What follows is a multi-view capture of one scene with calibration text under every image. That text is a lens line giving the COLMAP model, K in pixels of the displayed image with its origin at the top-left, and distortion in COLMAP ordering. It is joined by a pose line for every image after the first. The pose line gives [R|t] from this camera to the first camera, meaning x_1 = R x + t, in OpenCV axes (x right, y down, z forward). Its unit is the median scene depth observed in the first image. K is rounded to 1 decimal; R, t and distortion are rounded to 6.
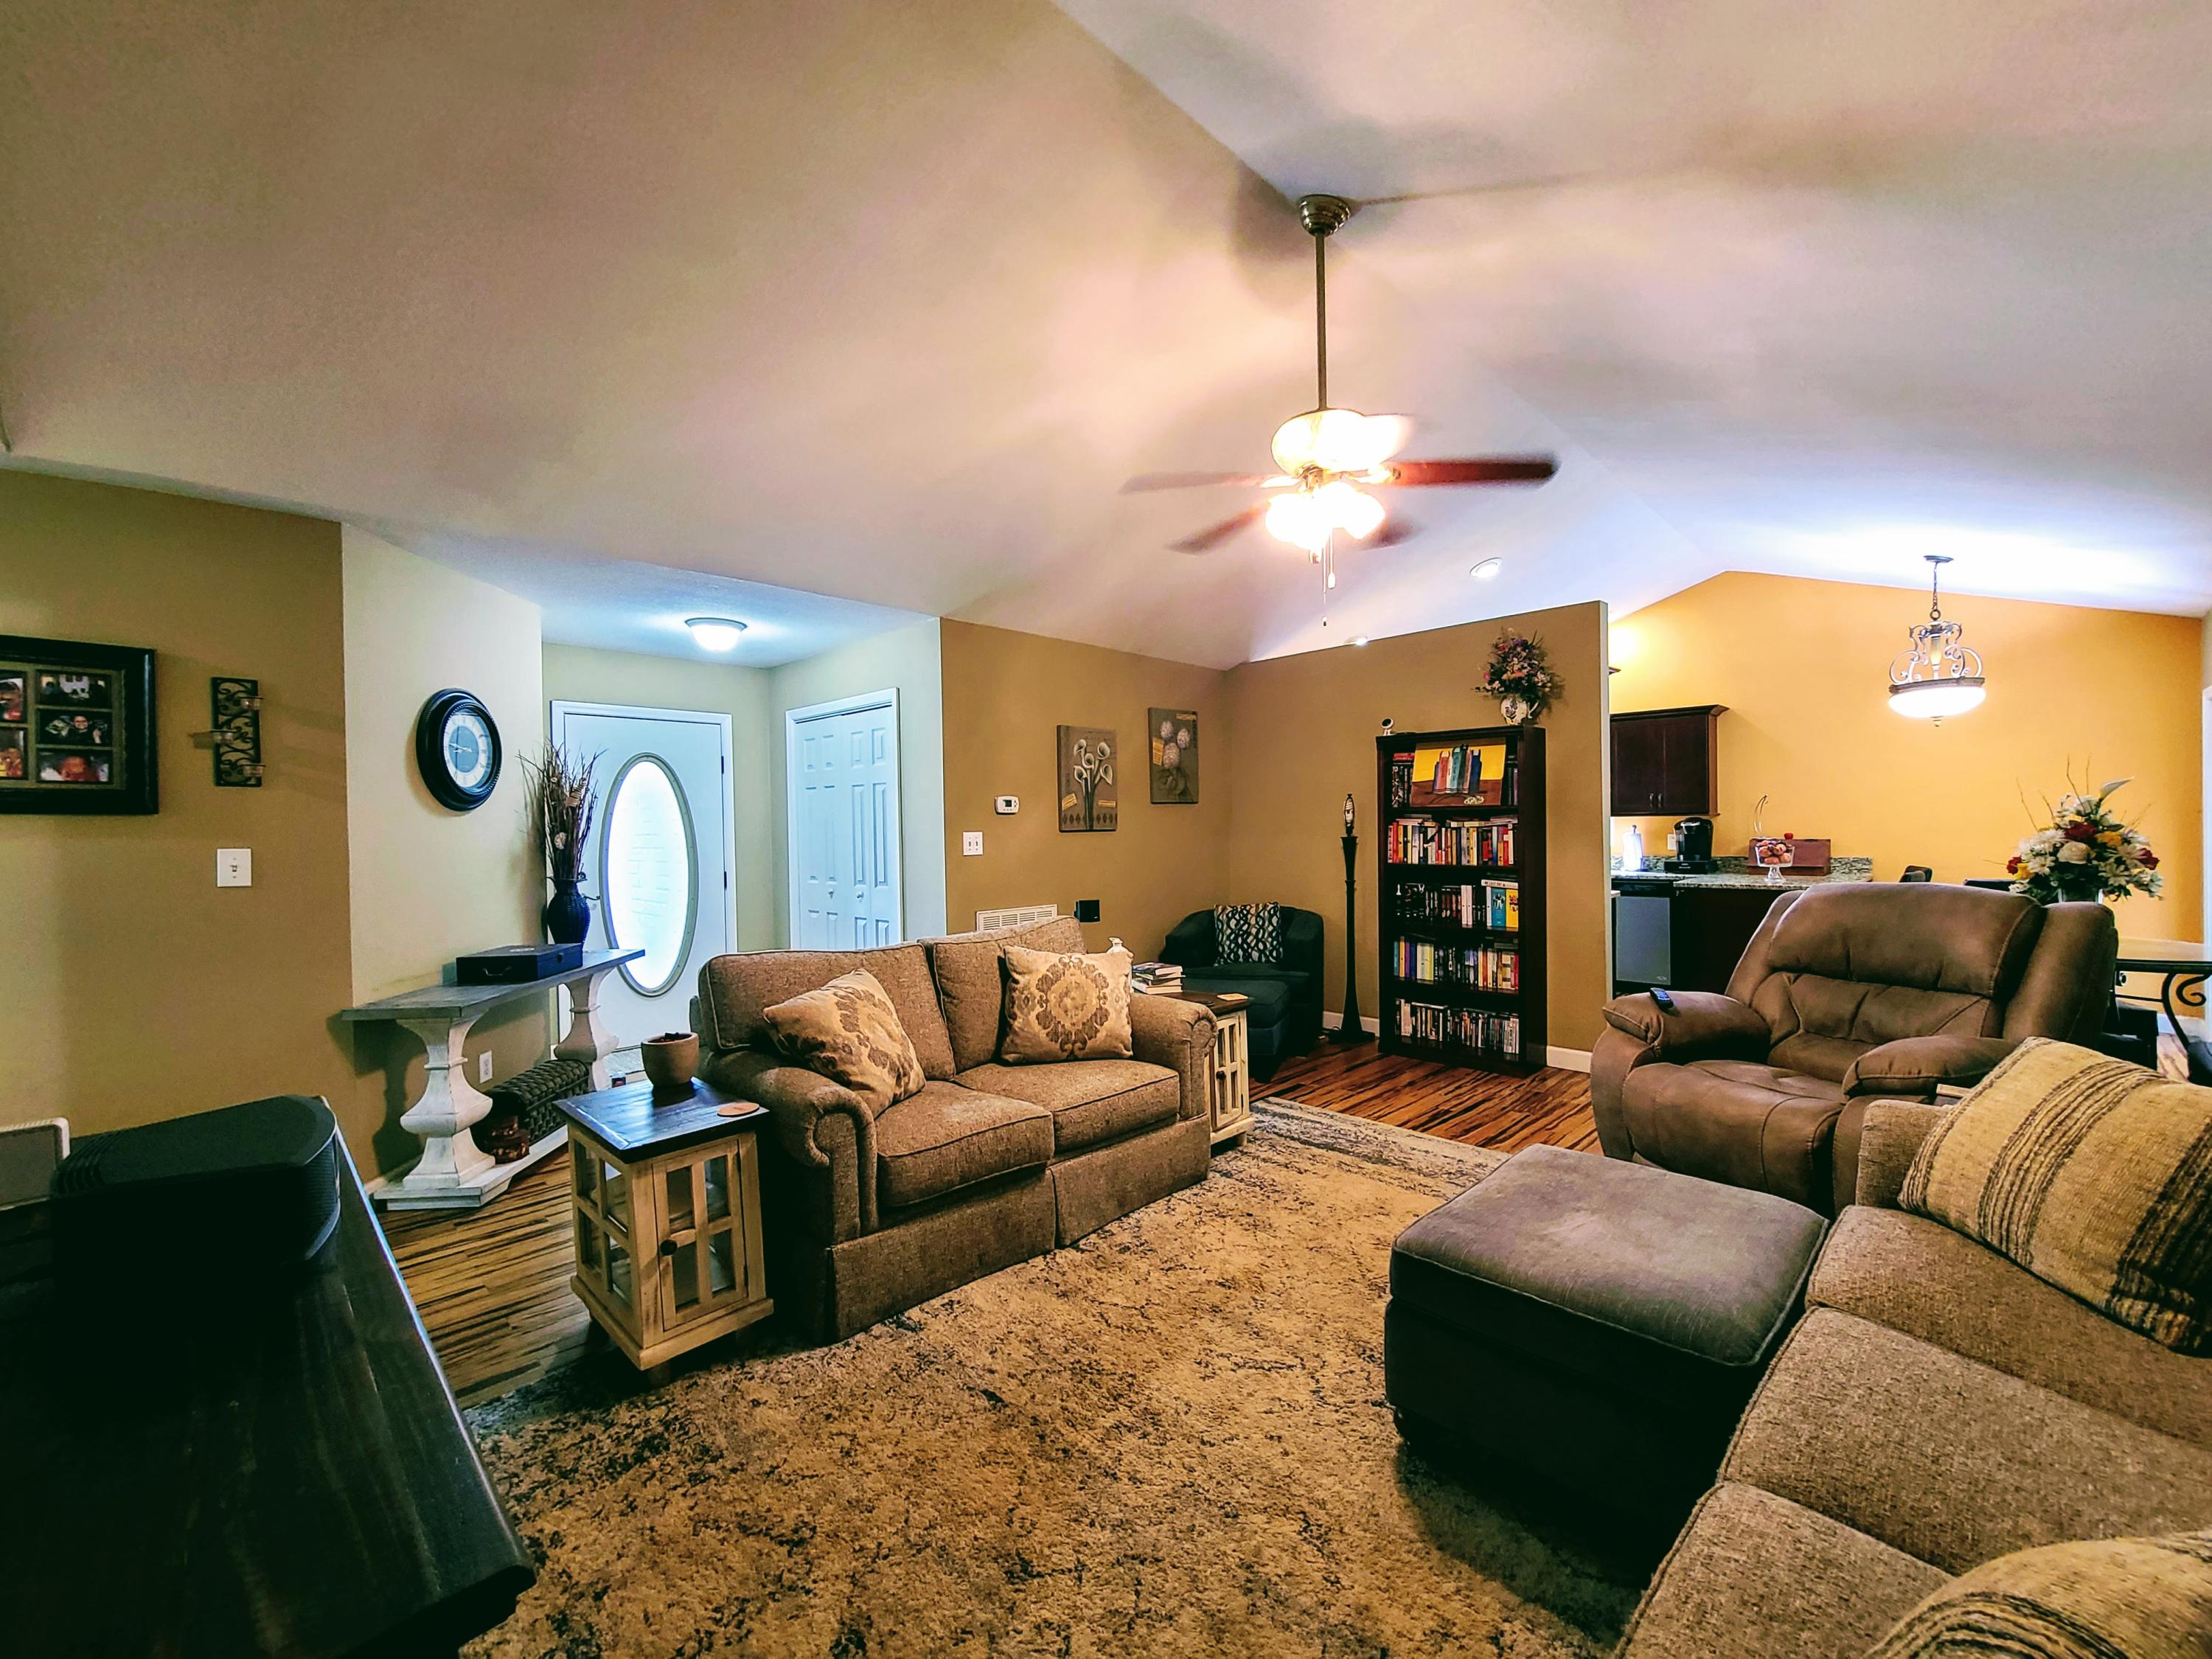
lens RADIAL K [[902.9, 0, 1089.5], [0, 902.9, 844.3], [0, 0, 1]] dist [-0.008666, 0.005023]
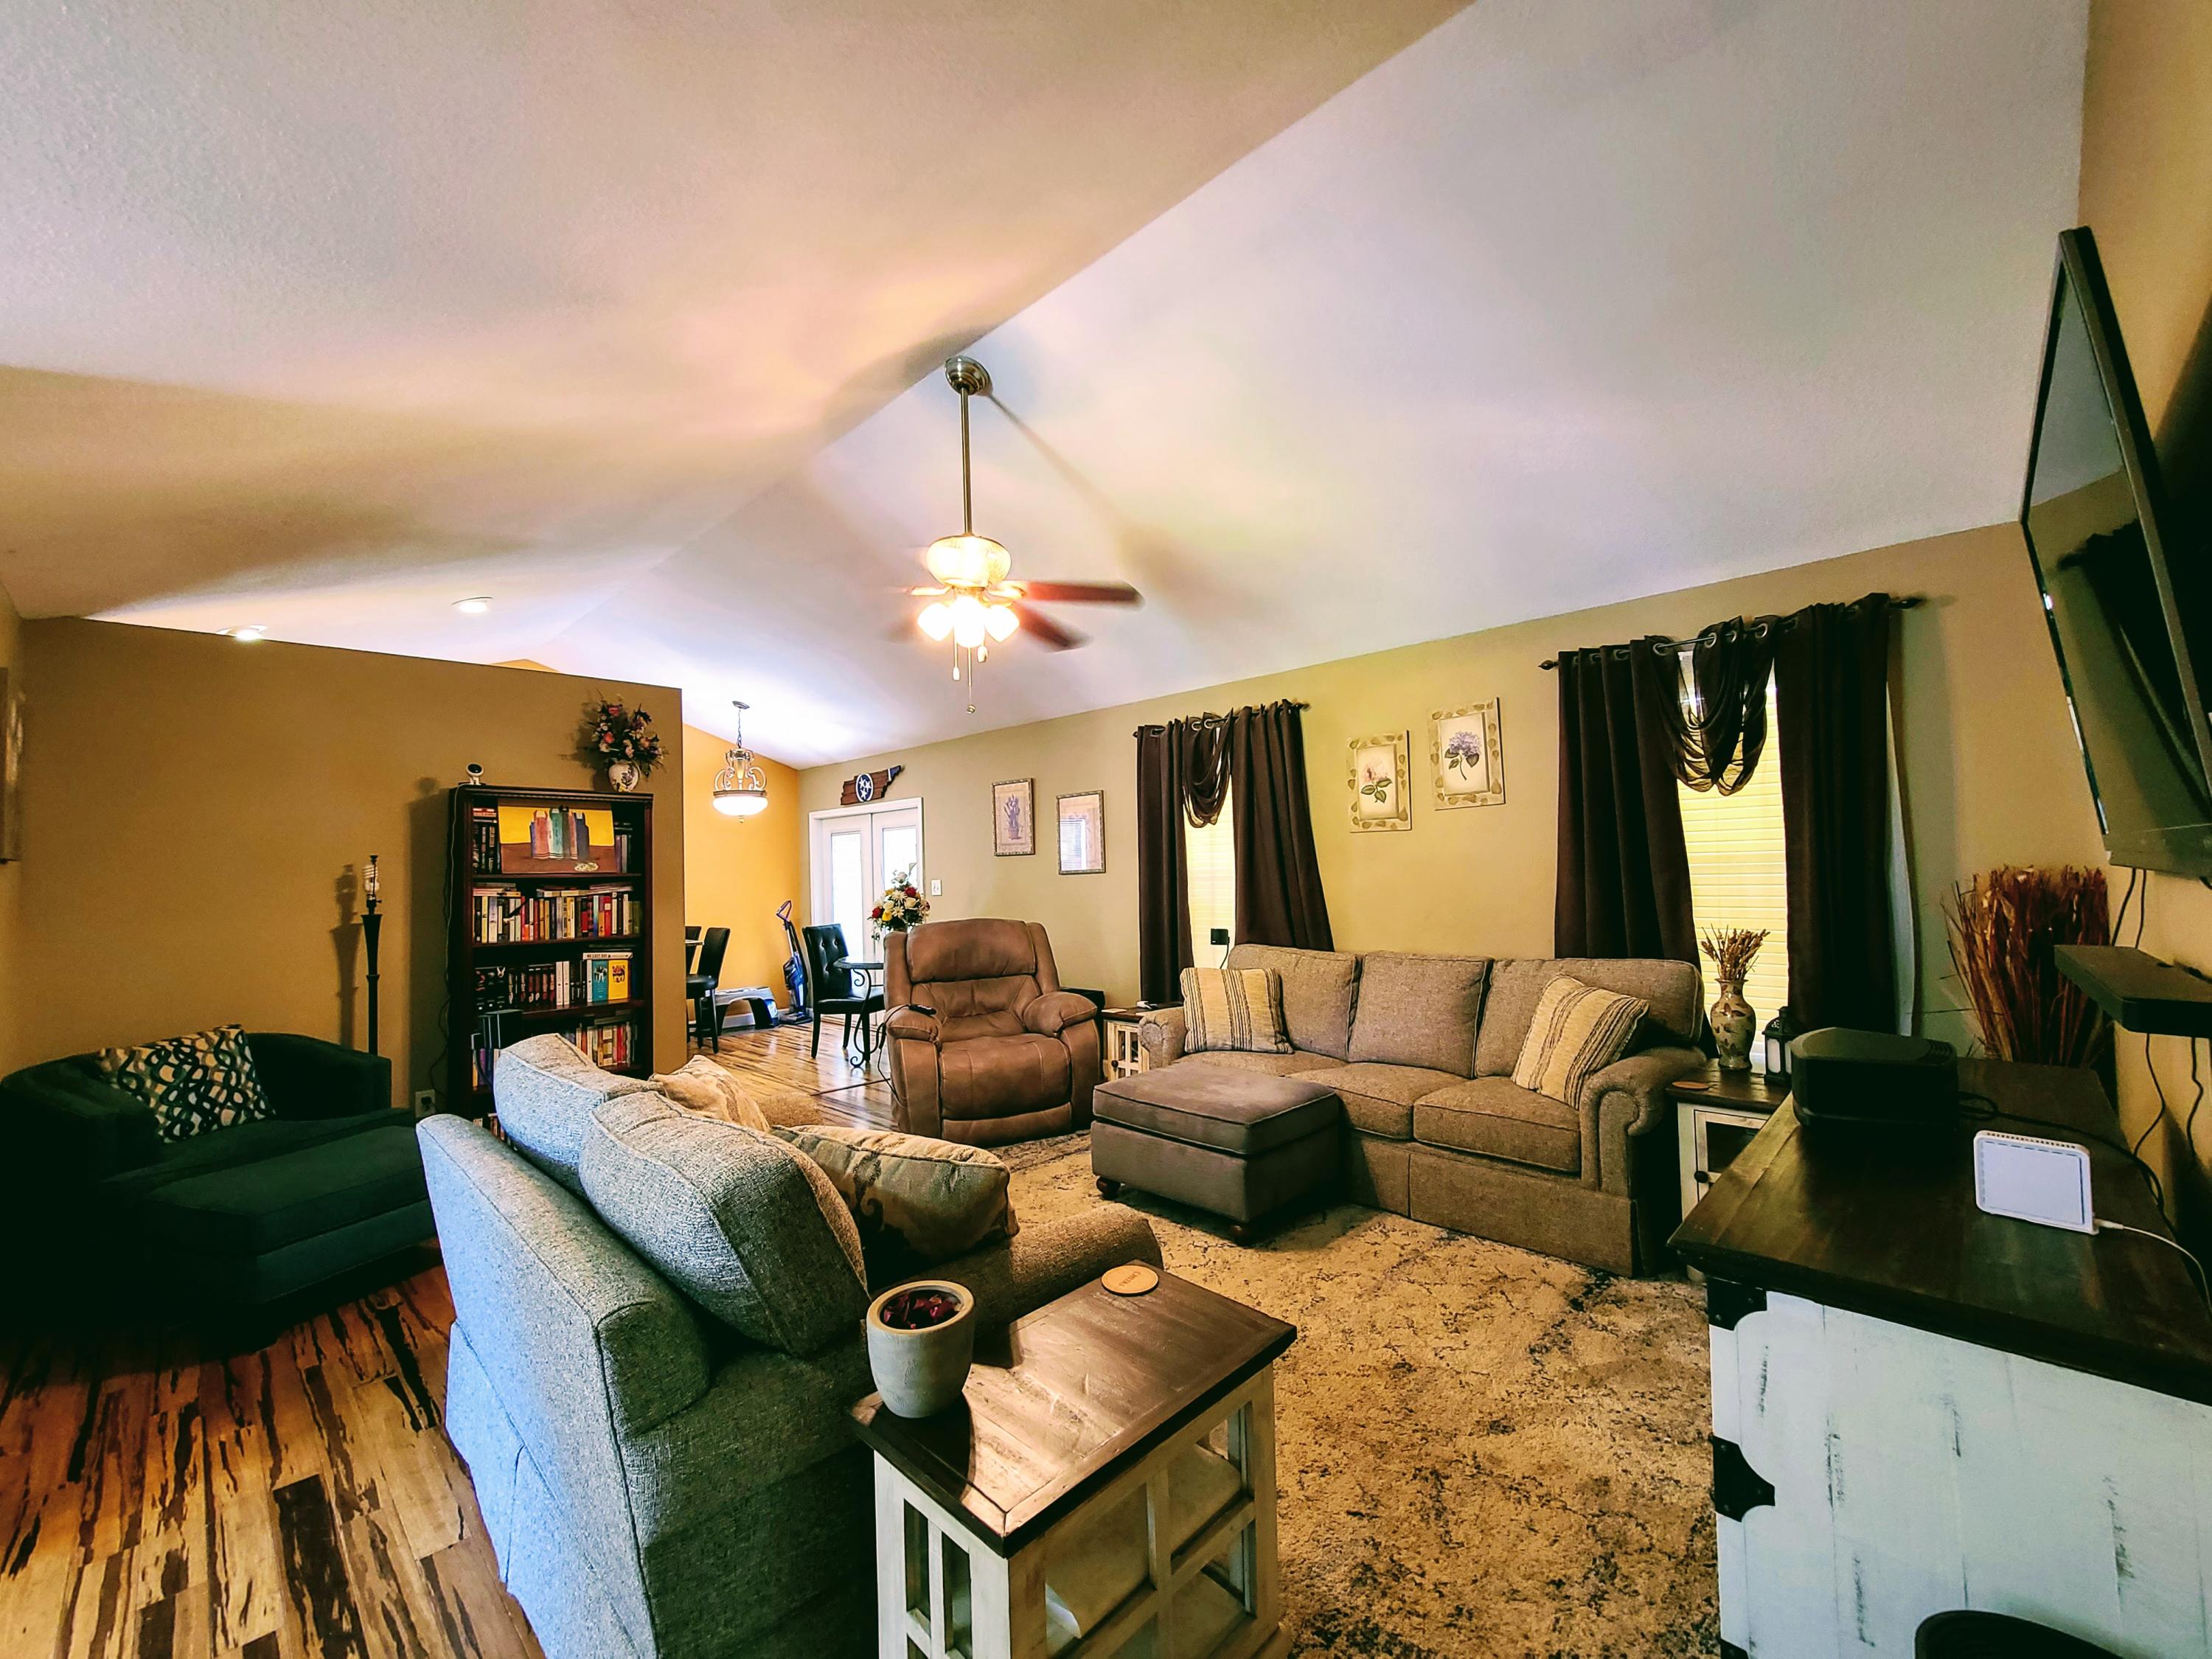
lens RADIAL K [[902.9, 0, 1119.8], [0, 902.9, 852.8], [0, 0, 1]] dist [-0.008666, 0.005023]
pose [[-0.028741, 0.038463, 0.998847, -0.746019], [0.046328, 0.998237, -0.037107, -0.005591], [-0.998513, 0.045208, -0.030472, 0.693511]]
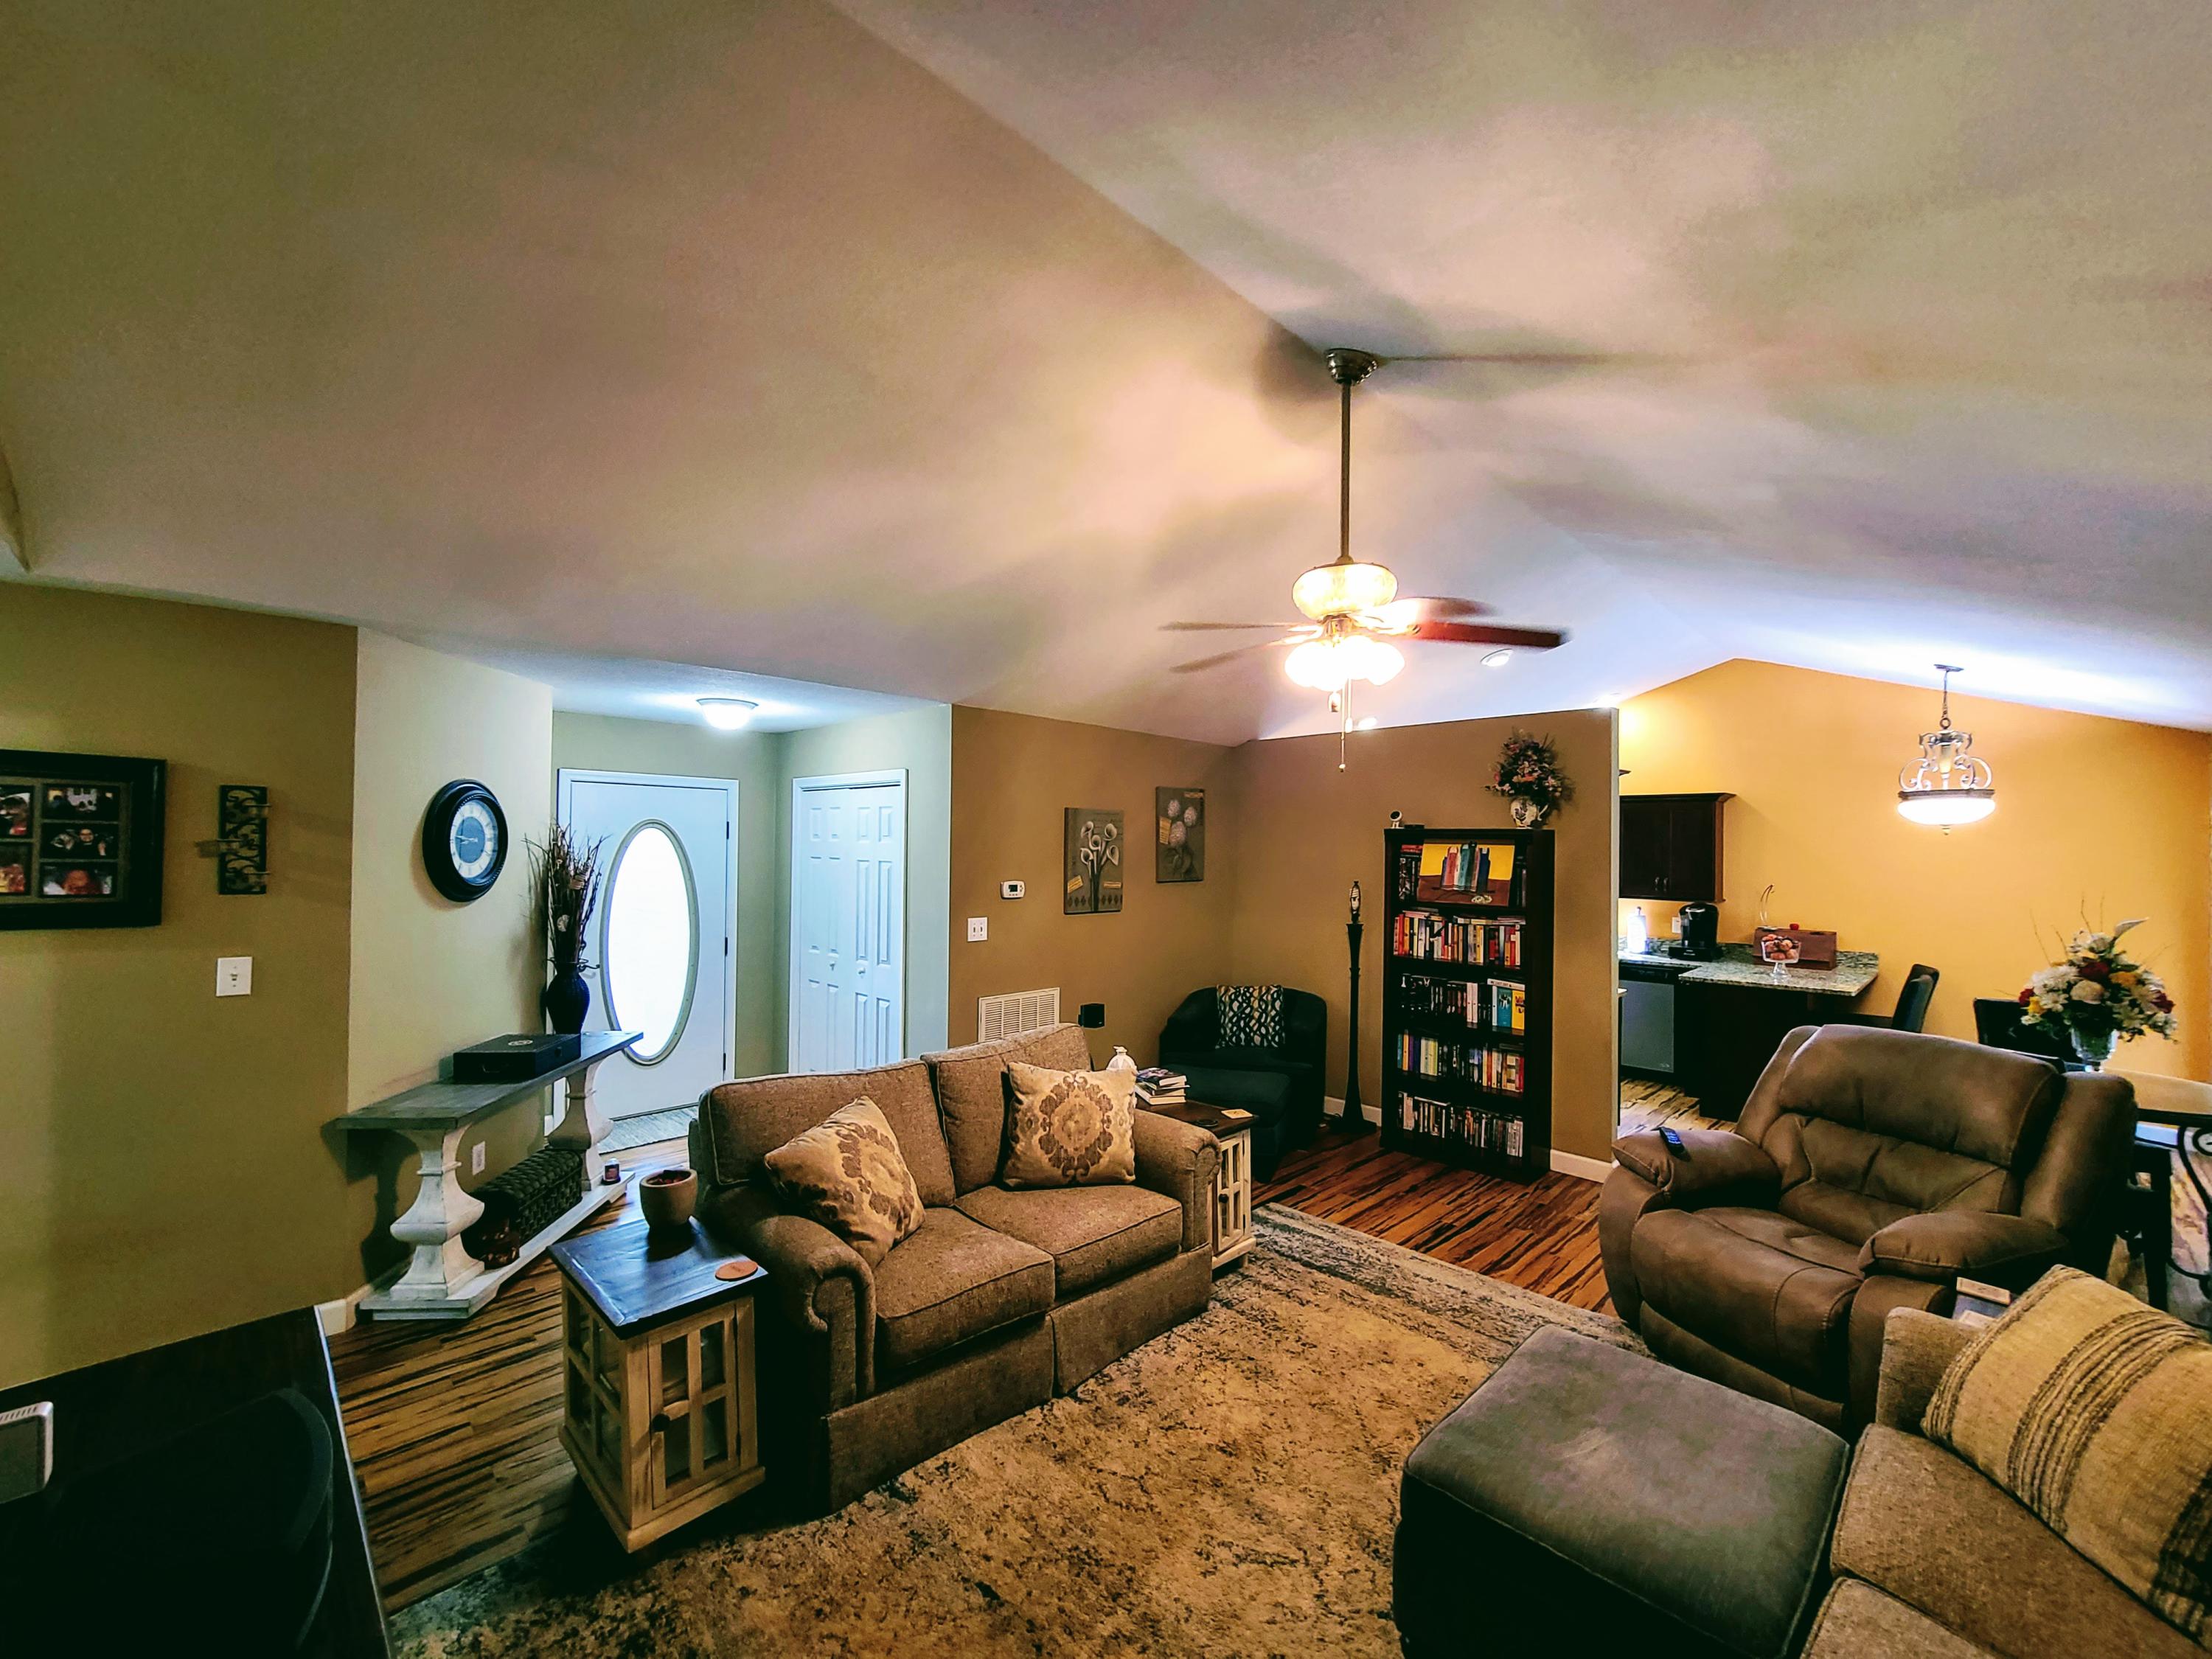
lens RADIAL K [[902.9, 0, 1089.2], [0, 902.9, 845.3], [0, 0, 1]] dist [-0.008666, 0.005023]
pose [[0.999602, 0.028186, 0.000701, -0.013326], [-0.028165, 0.999372, -0.021487, -0.108191], [-0.001306, 0.021458, 0.999769, 0.005716]]
